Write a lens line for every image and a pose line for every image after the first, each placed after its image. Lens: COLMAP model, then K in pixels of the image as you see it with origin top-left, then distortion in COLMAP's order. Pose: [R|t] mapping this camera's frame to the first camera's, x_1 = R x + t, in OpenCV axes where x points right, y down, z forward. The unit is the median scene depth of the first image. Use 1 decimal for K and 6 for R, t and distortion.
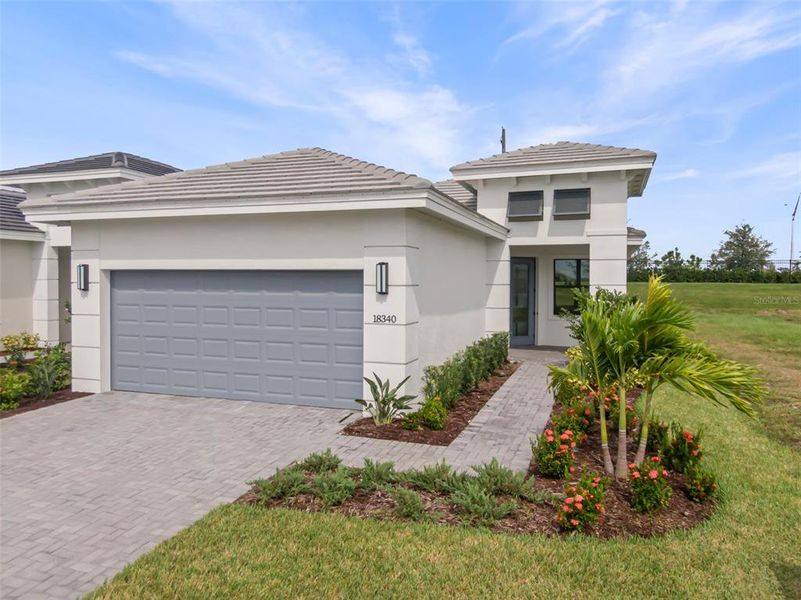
lens RADIAL K [[569.9, 0, 401.9], [0, 569.9, 288.0], [0, 0, 1]] dist [-0.000388, -0.002466]
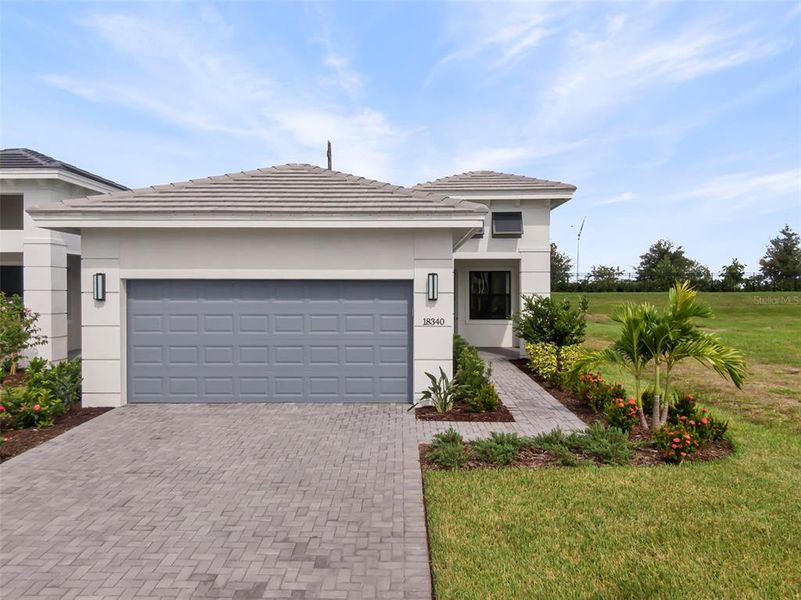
lens RADIAL K [[569.9, 0, 401.9], [0, 569.9, 288.0], [0, 0, 1]] dist [-0.000388, -0.002466]
pose [[0.949846, -0.001743, 0.312714, -0.370676], [0.007825, 0.999804, -0.018196, 0.004696], [-0.312621, 0.019731, 0.949673, -0.070511]]
